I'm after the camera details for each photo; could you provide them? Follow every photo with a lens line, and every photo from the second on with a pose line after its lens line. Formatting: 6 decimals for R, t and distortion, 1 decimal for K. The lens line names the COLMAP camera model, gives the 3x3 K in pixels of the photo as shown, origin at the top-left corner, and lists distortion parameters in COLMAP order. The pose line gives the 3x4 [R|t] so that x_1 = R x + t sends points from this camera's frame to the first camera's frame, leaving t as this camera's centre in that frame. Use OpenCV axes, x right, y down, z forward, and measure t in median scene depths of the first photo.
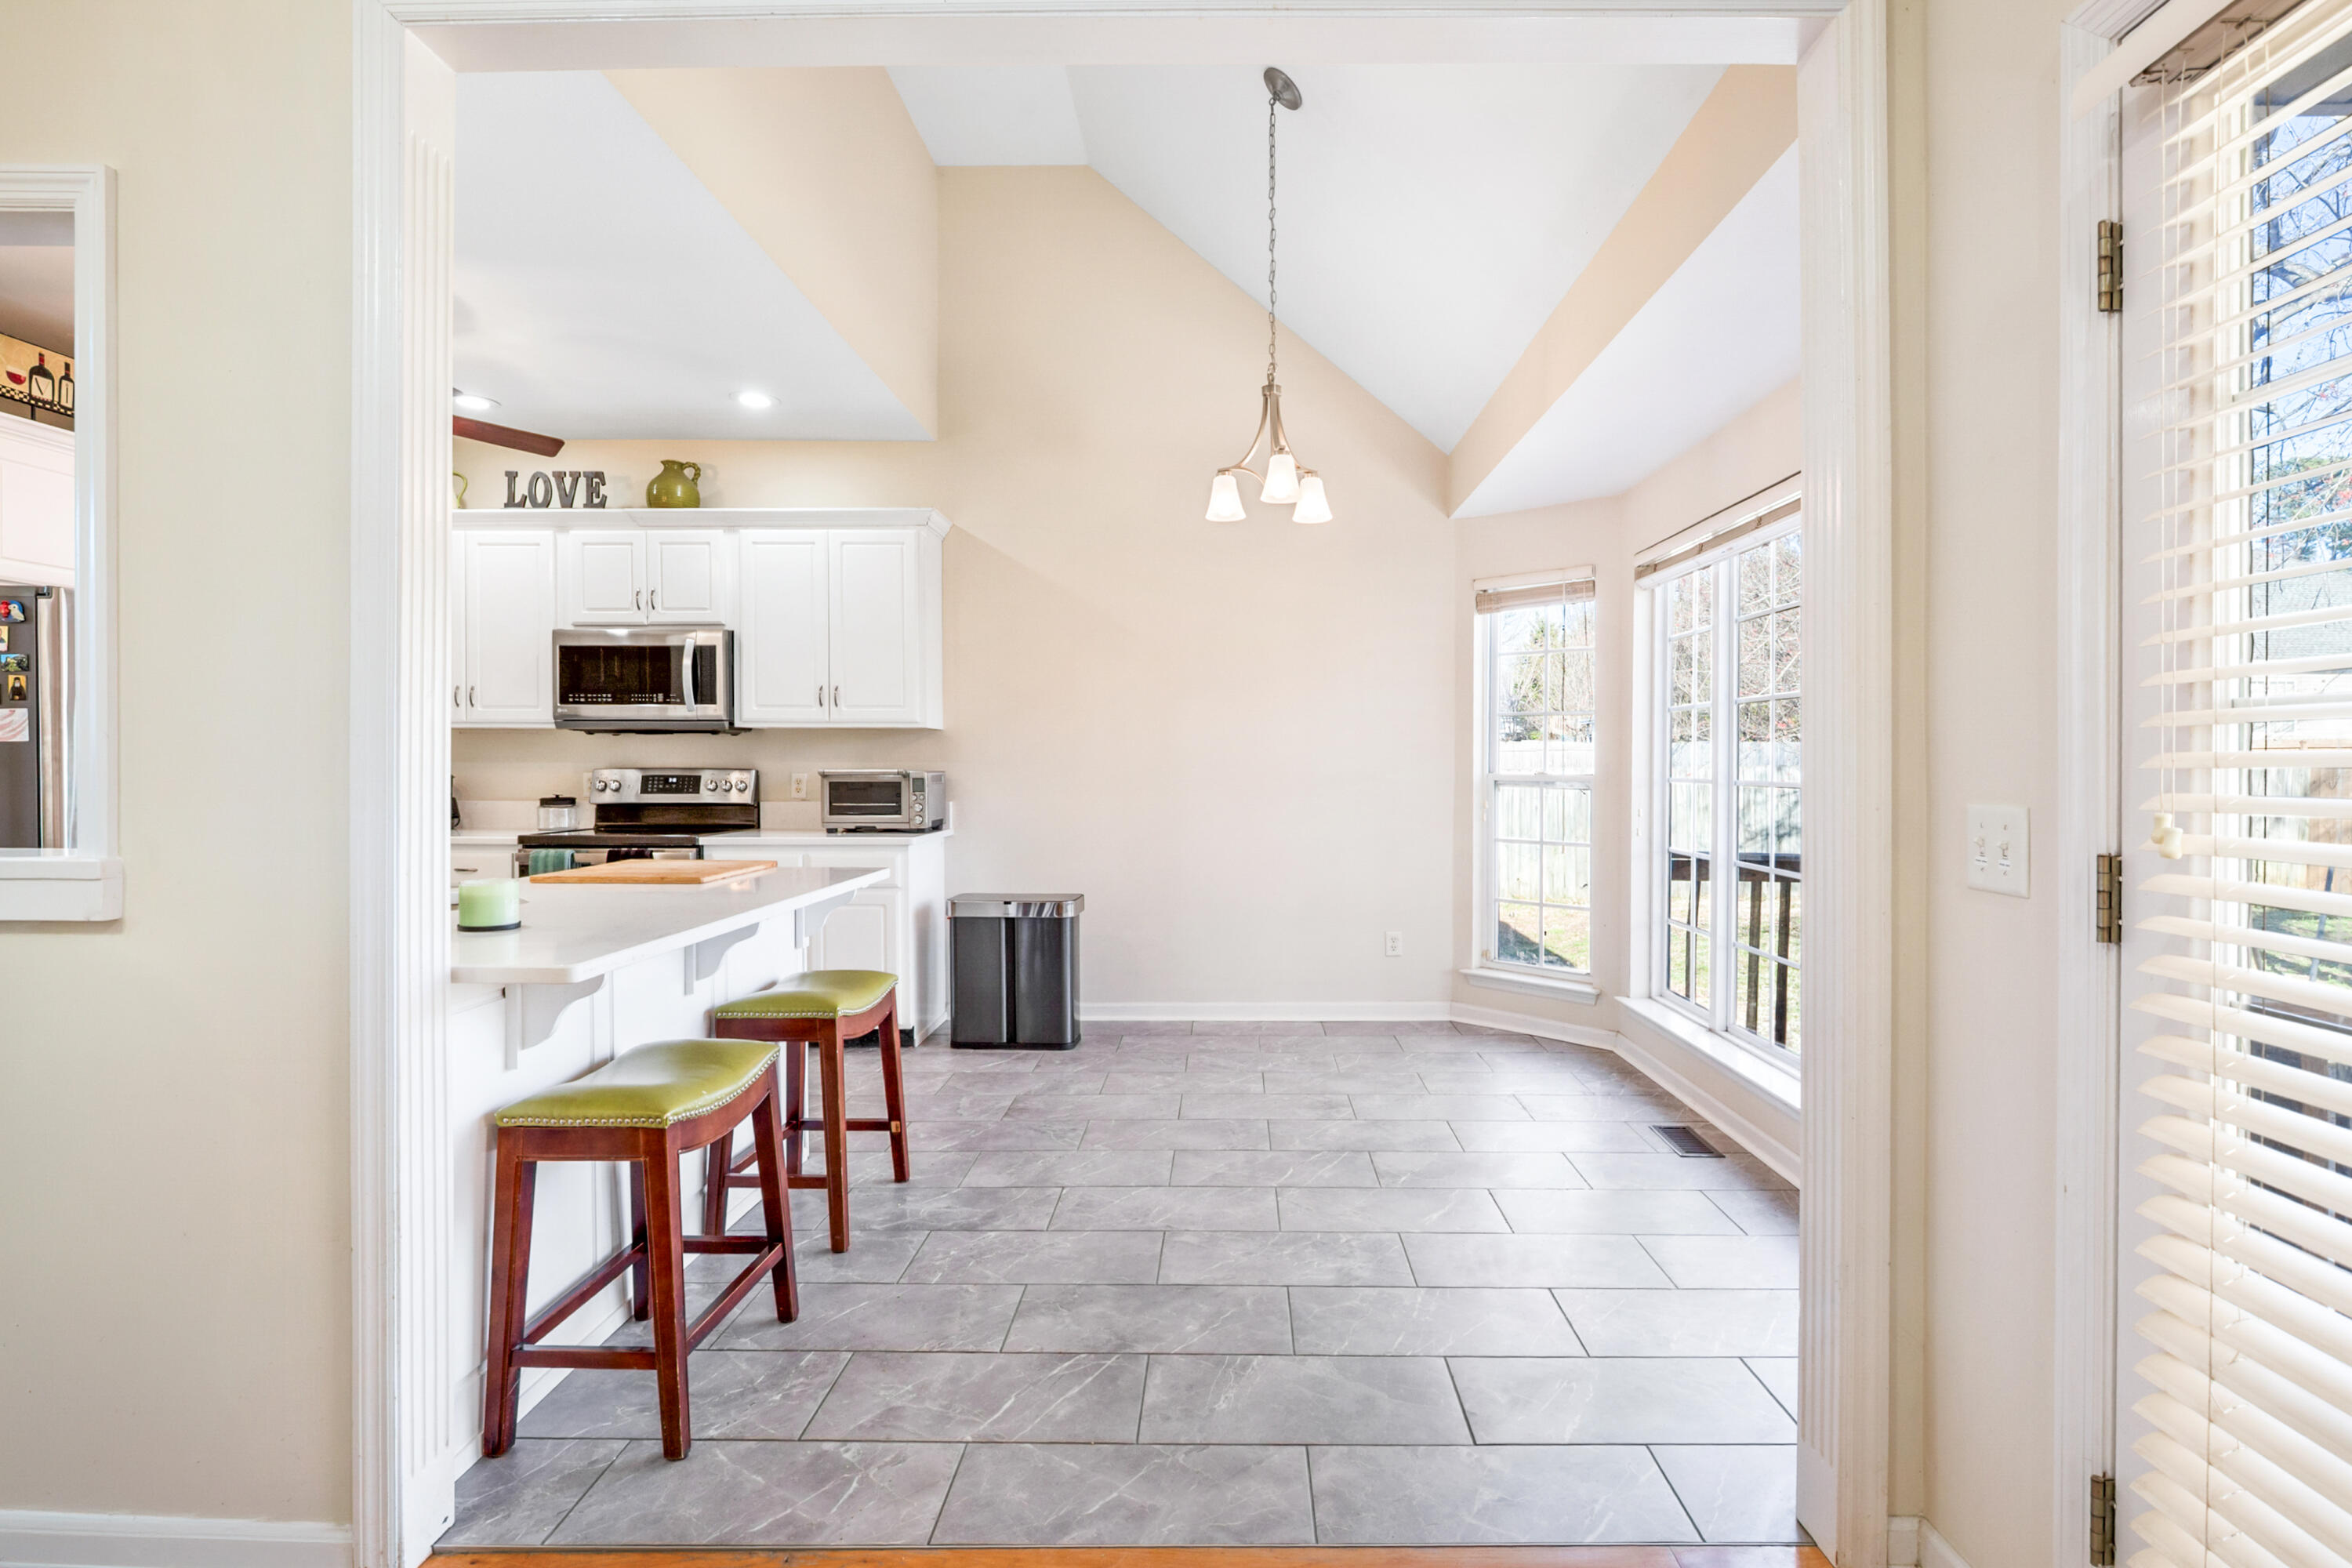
lens RADIAL K [[1092.6, 0, 1187.4], [0, 1092.6, 774.8], [0, 0, 1]] dist [-0.002125, 0.000221]
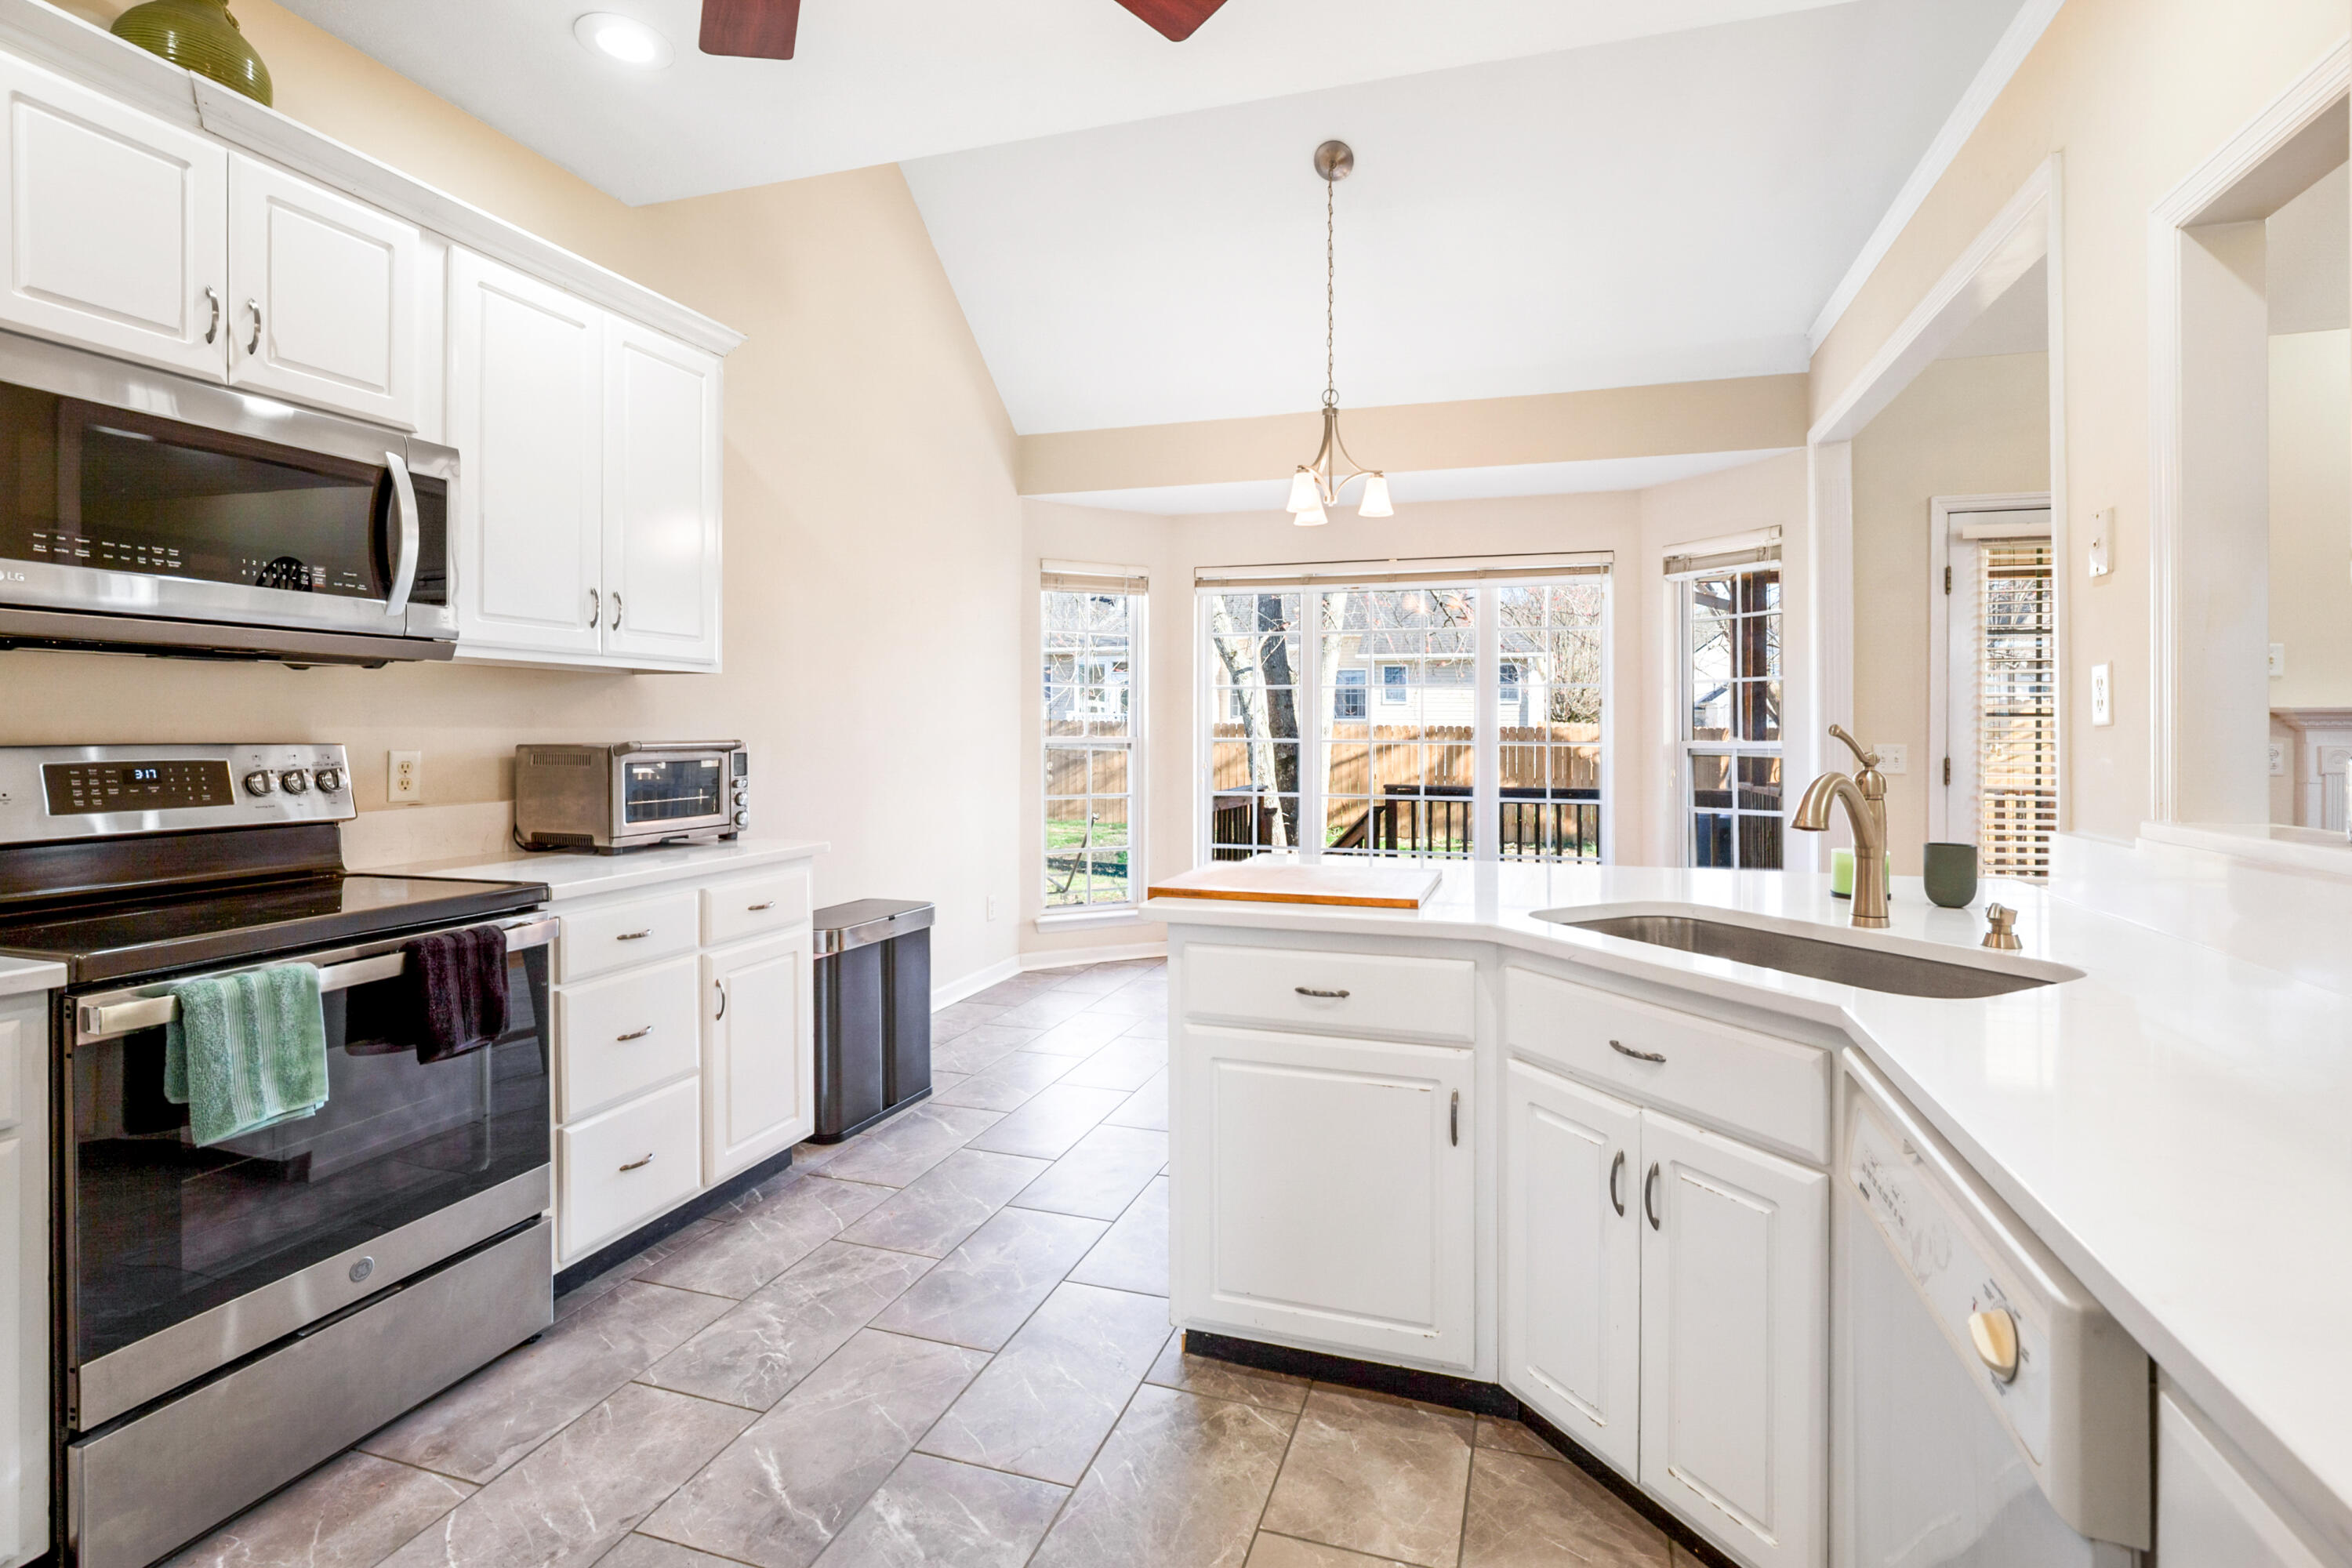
lens RADIAL K [[1173.4, 0, 1179.0], [0, 1173.4, 726.8], [0, 0, 1]] dist [-0.000947, 0.000066]
pose [[0.280482, -0.001220, 0.959858, -0.829264], [0.007738, 0.999970, -0.000990, -0.009613], [-0.959828, 0.007705, 0.280483, 0.559507]]
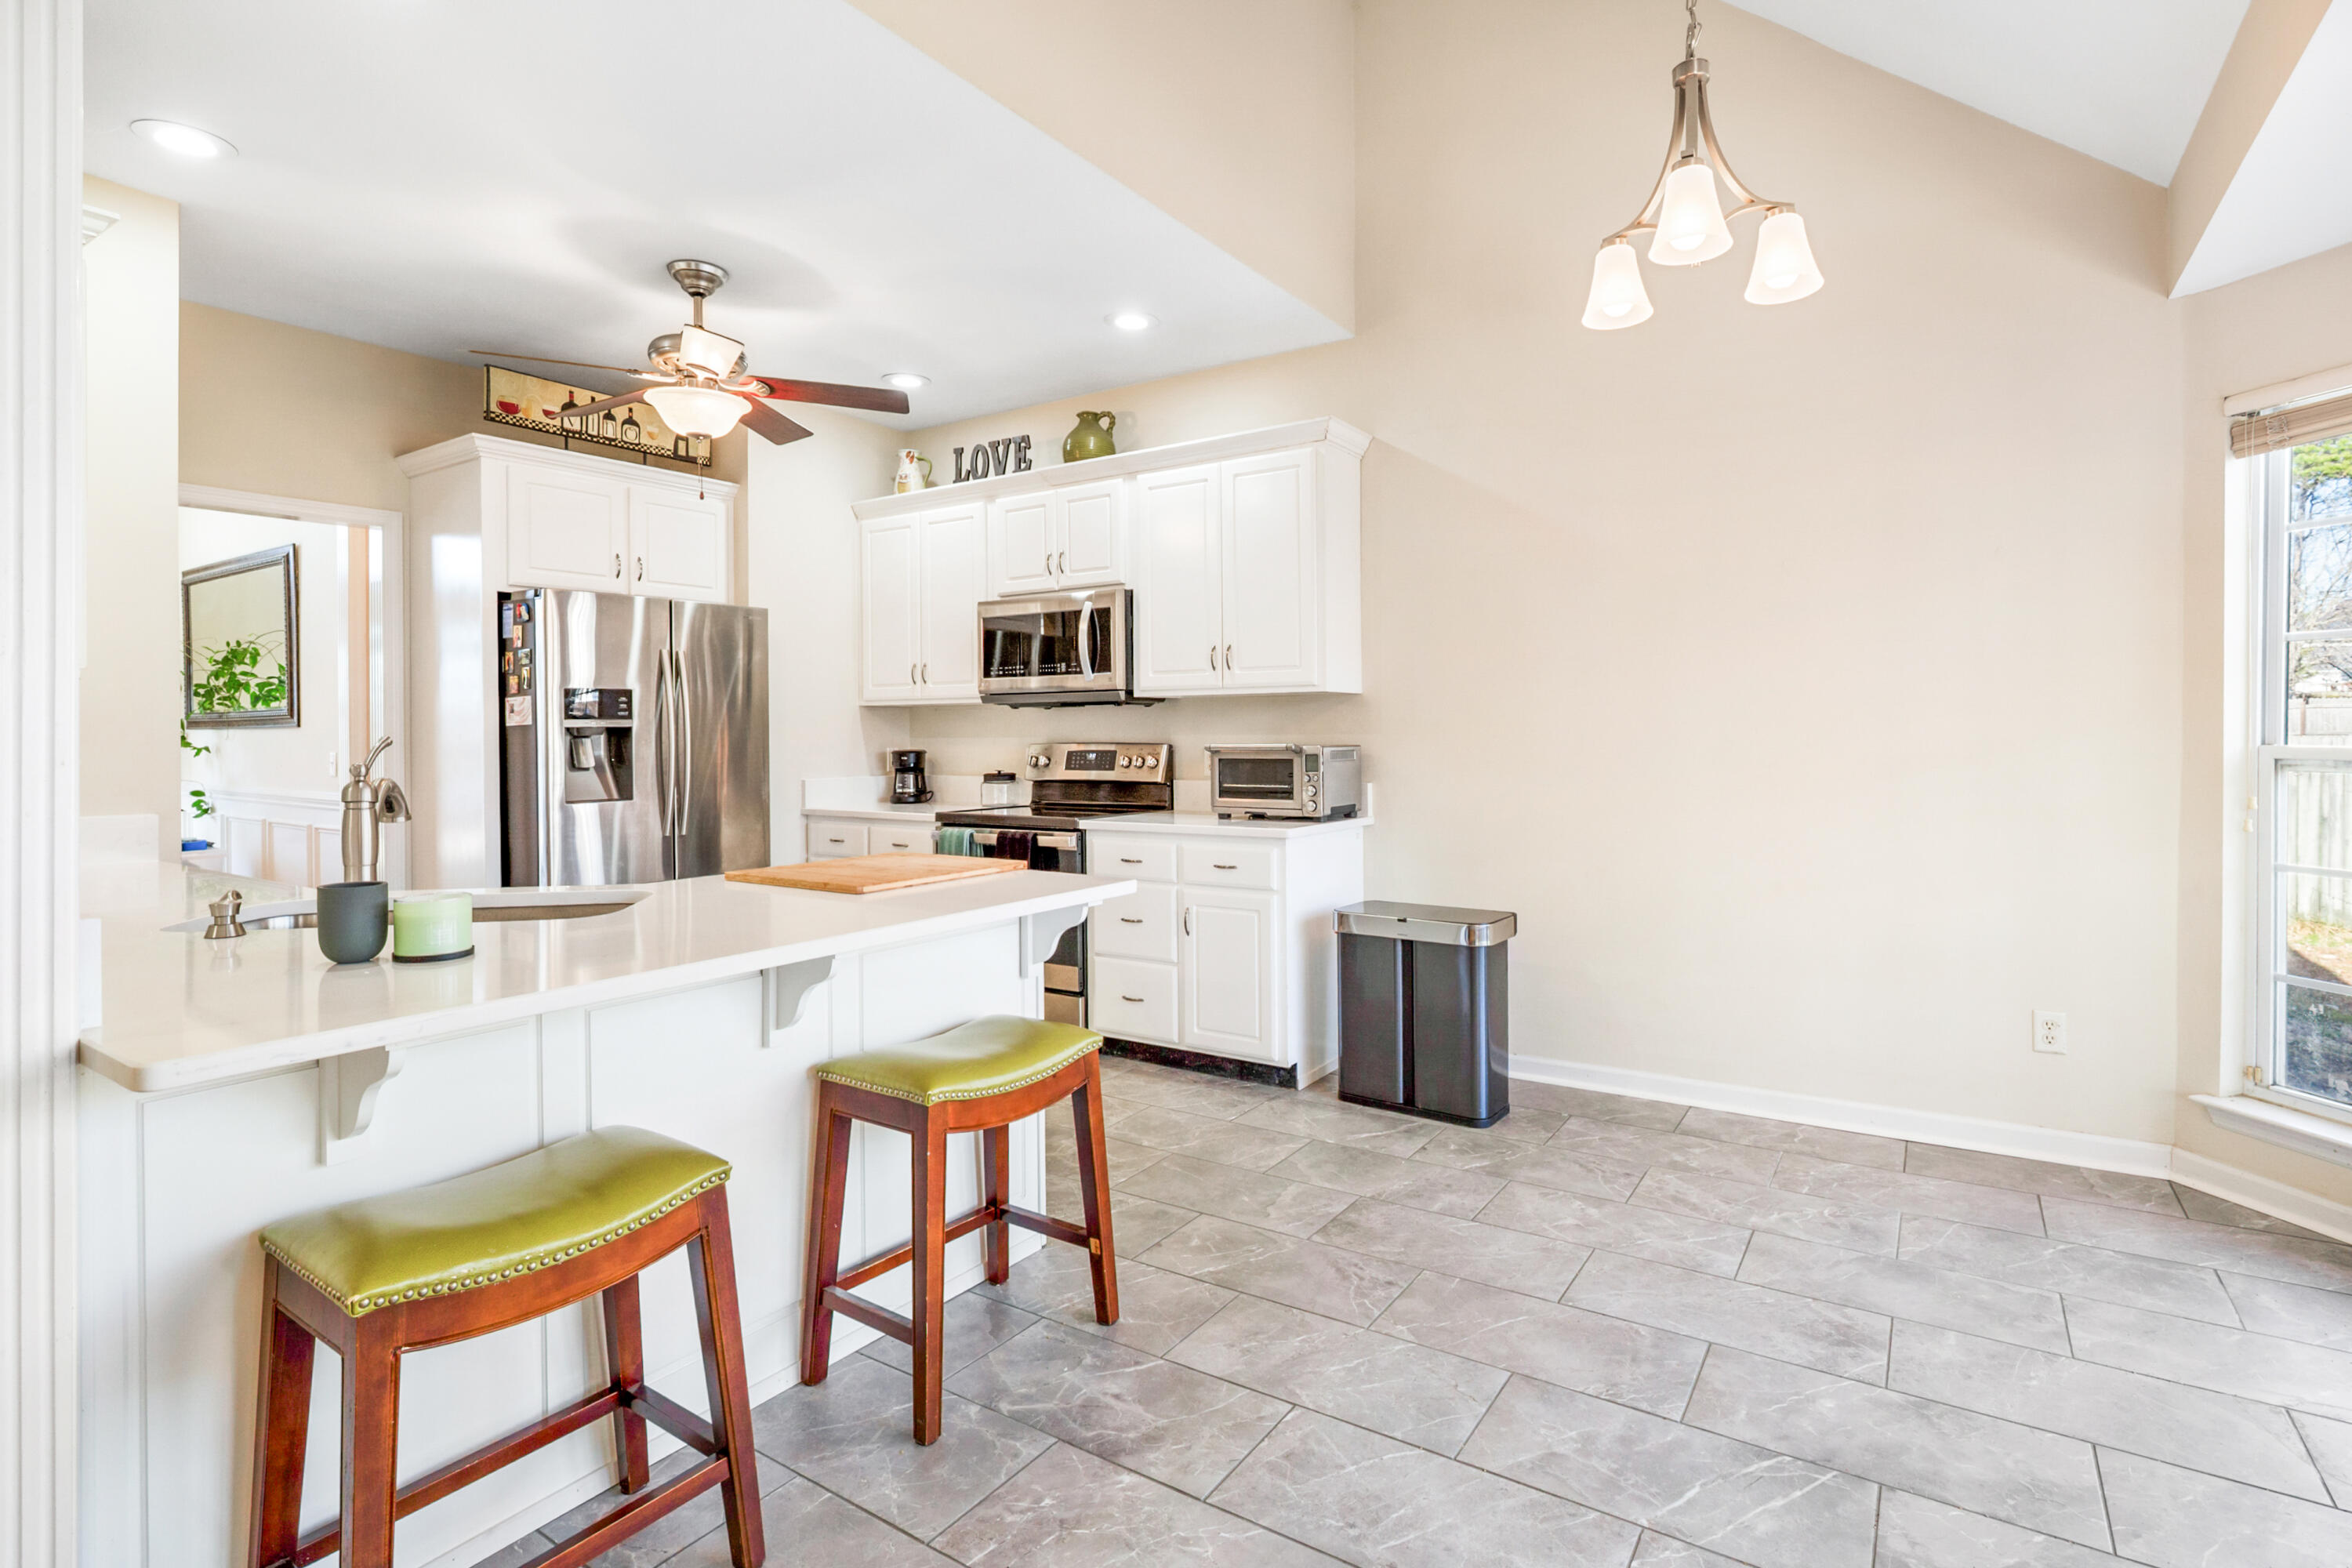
lens RADIAL K [[1092.1, 0, 1227.7], [0, 1092.1, 750.9], [0, 0, 1]] dist [-0.010573, 0.000631]
pose [[0.859962, -0.001048, -0.510356, 0.110383], [0.004217, 0.999978, 0.005052, -0.003908], [0.510340, -0.006497, 0.859948, 0.275371]]
